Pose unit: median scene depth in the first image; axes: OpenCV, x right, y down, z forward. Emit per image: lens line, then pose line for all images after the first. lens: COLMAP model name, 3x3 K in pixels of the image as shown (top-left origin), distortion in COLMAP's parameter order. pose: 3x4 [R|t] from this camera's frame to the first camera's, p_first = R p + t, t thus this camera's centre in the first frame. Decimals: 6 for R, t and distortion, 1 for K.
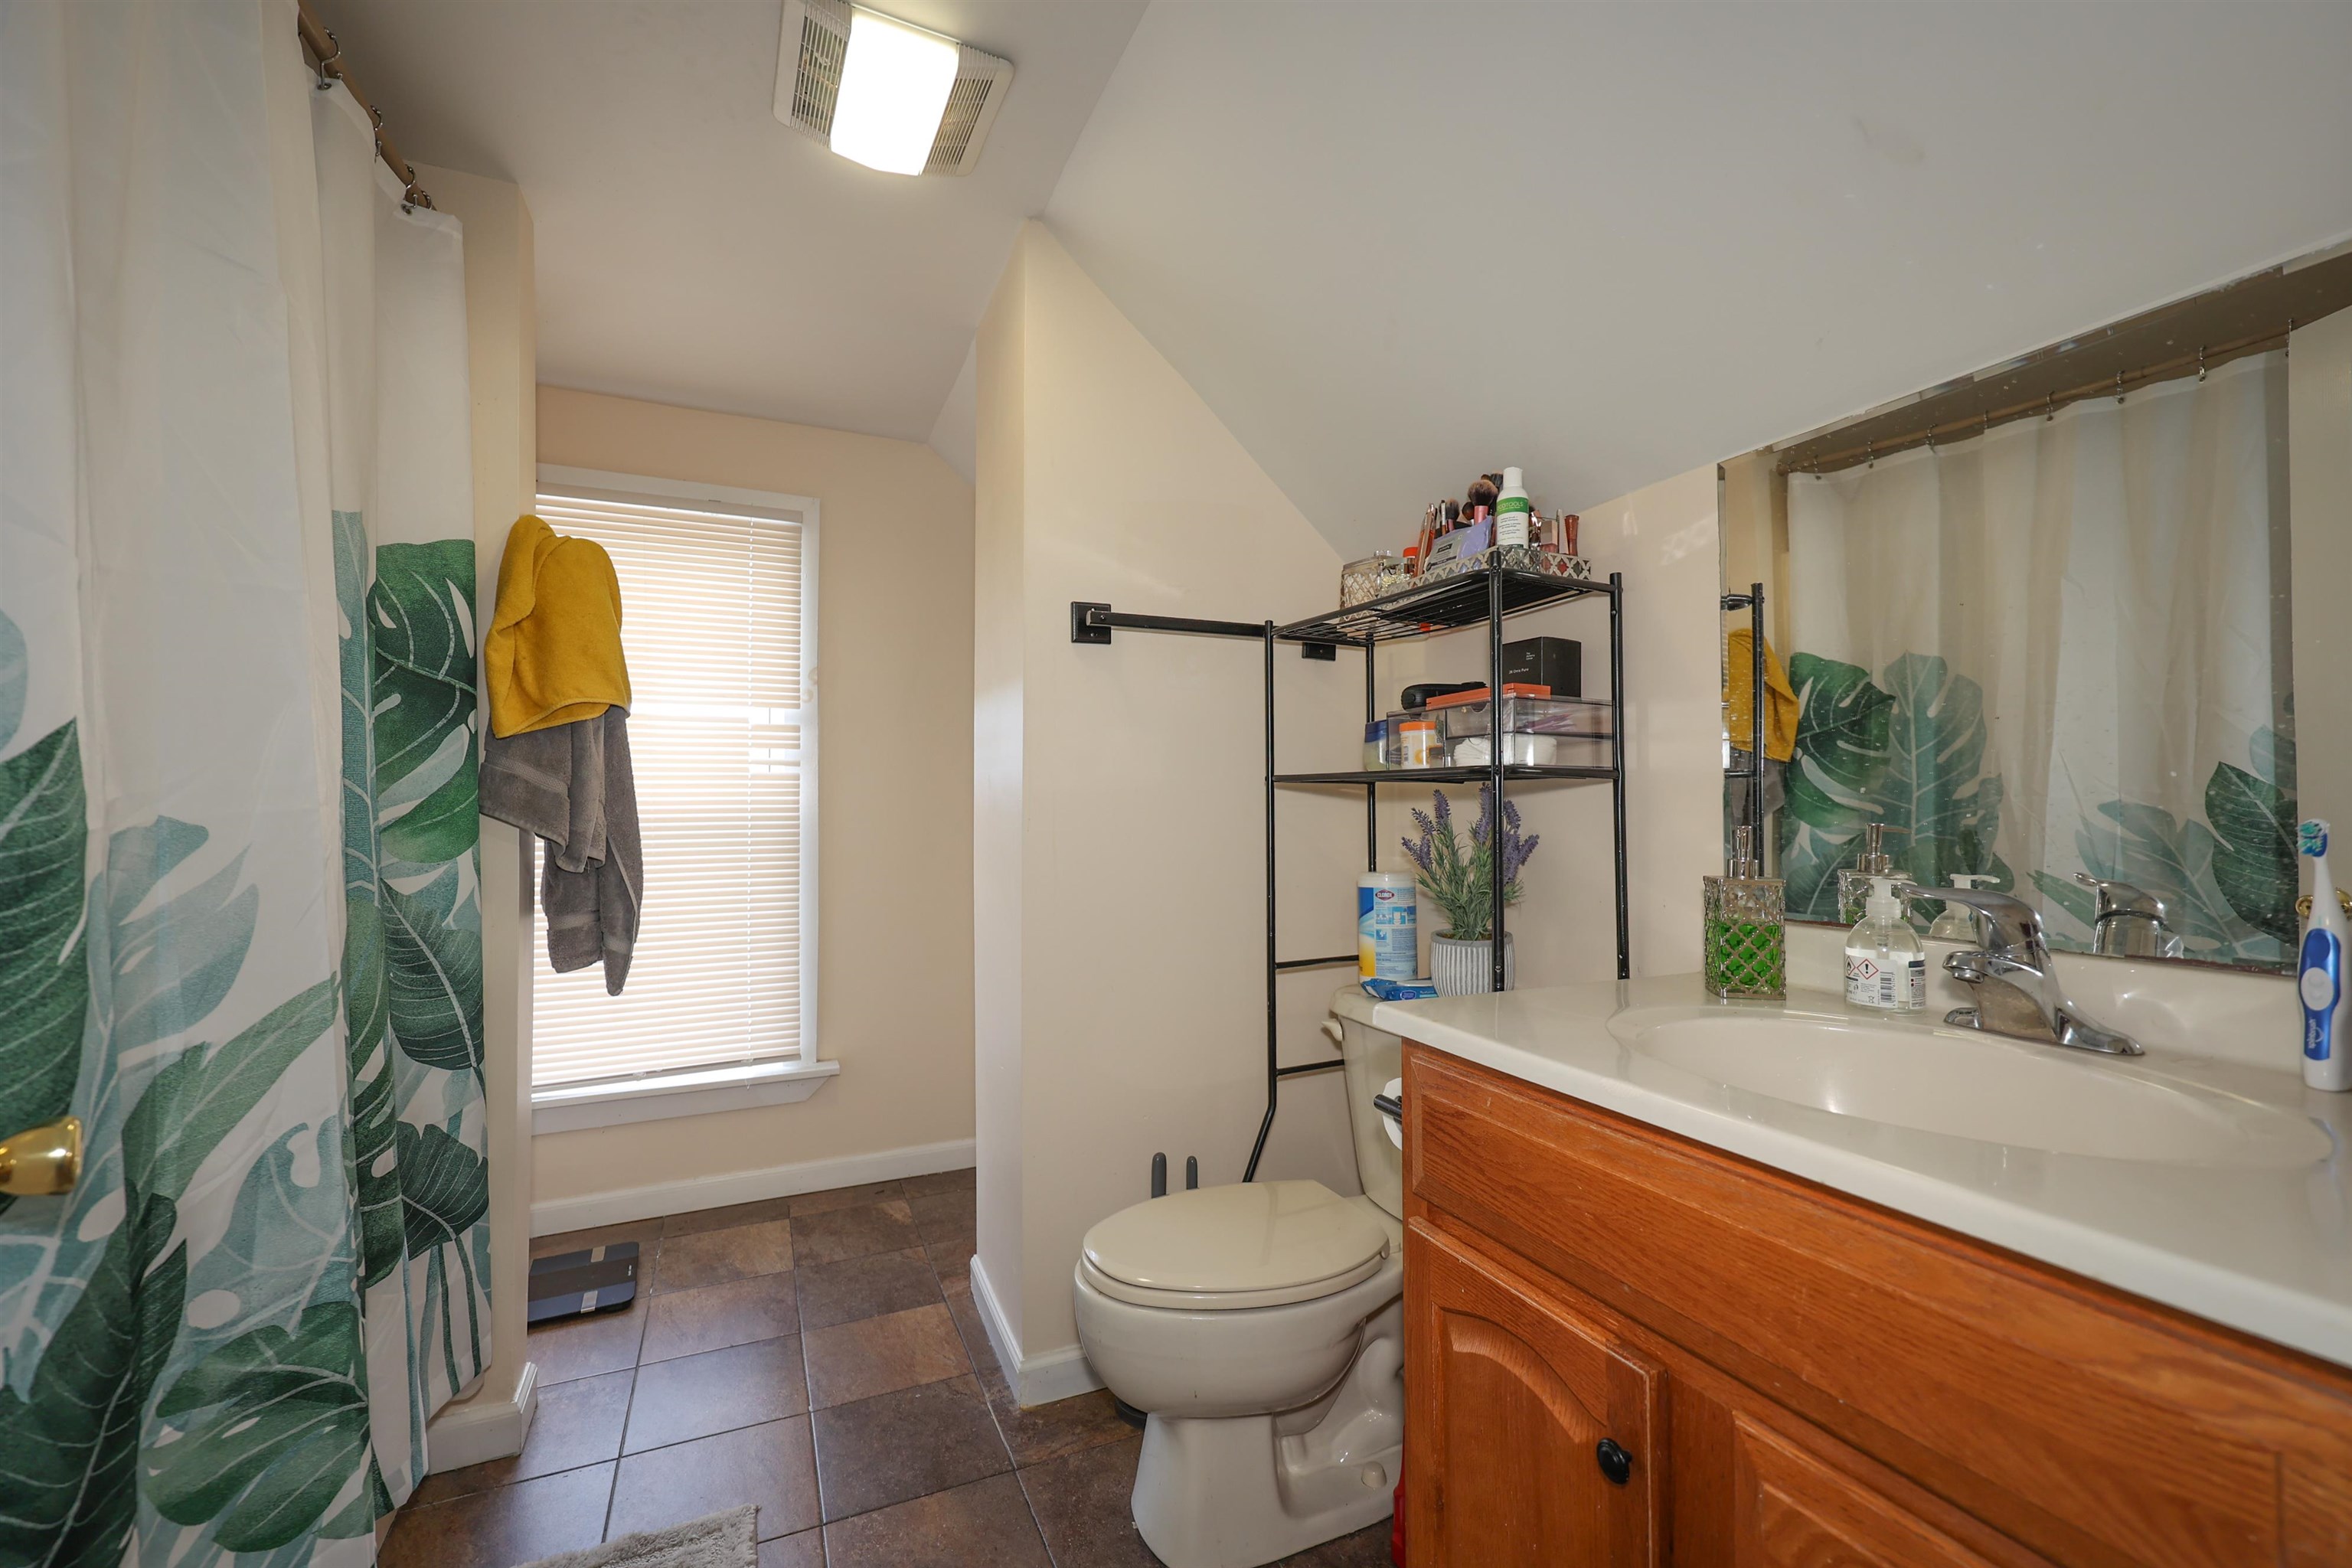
lens RADIAL K [[952.8, 0, 1190.5], [0, 952.8, 787.6], [0, 0, 1]] dist [-0.002876, -0.000777]
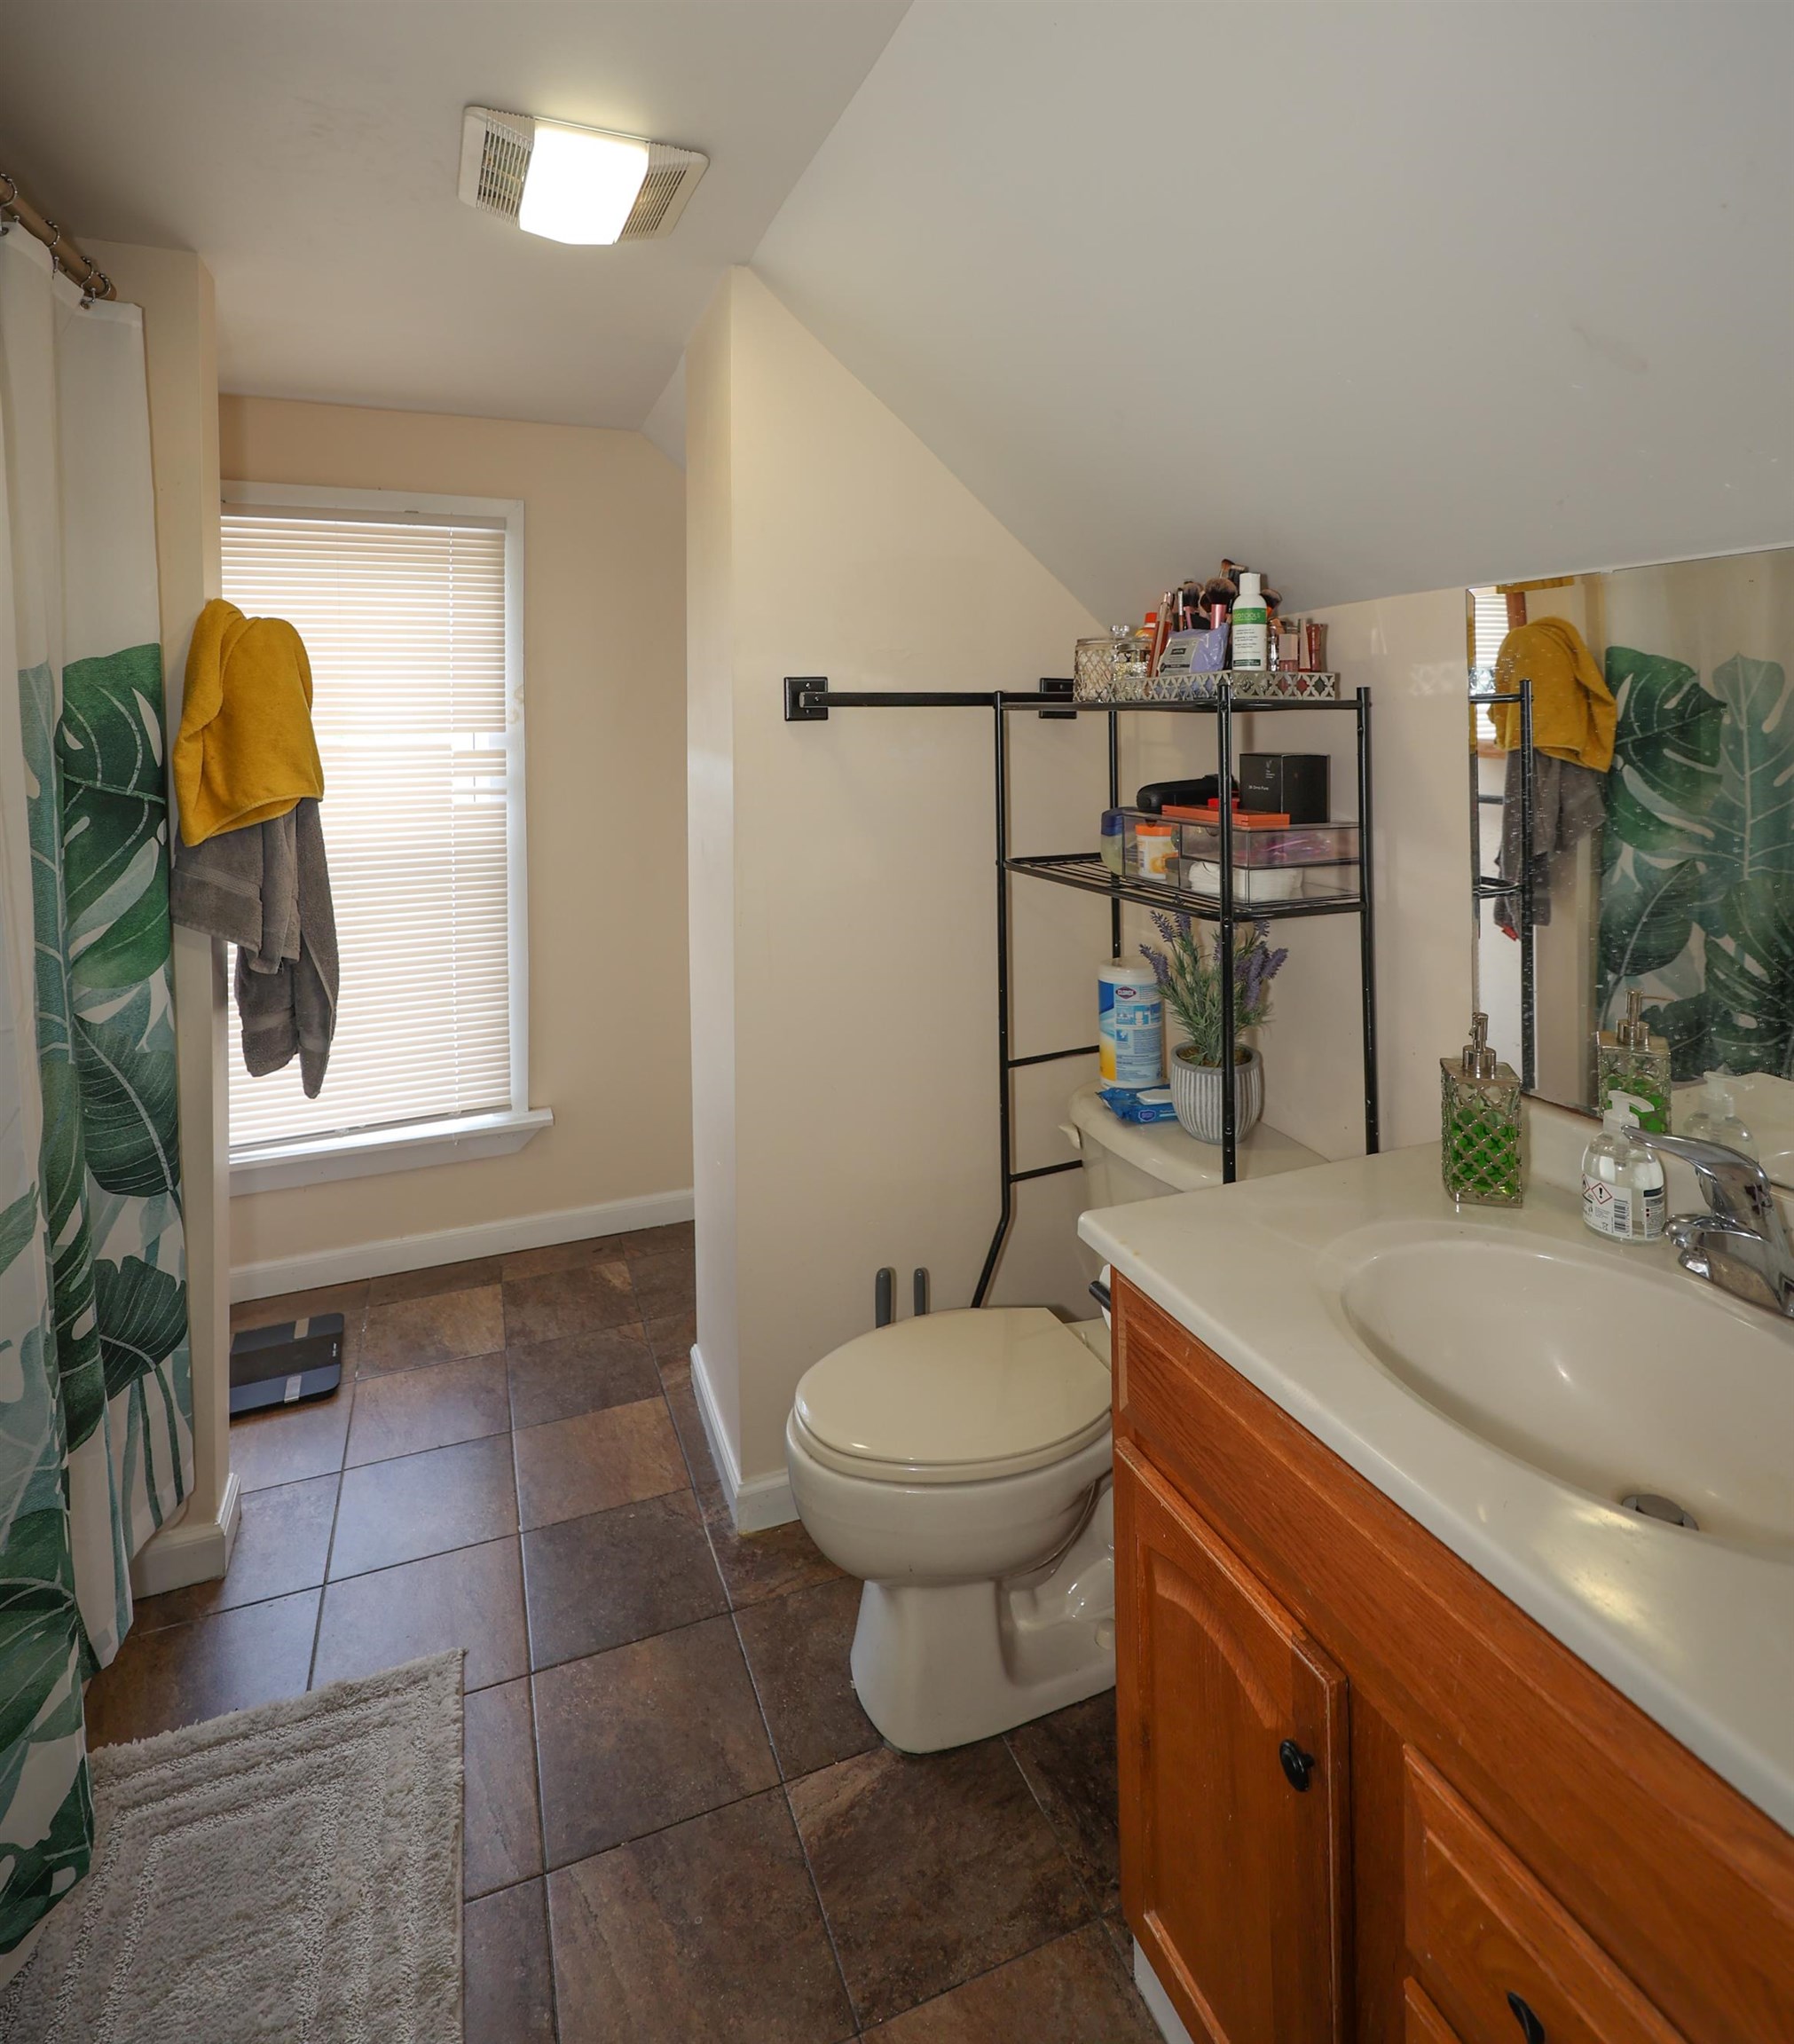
lens RADIAL K [[982.0, 0, 838.3], [0, 982.0, 1031.1], [0, 0, 1]] dist [-0.006291, 0.000344]
pose [[0.999052, -0.007800, -0.042839, -0.030676], [0.008546, 0.999815, 0.017246, 0.120874], [0.042697, -0.017596, 0.998933, 0.036574]]
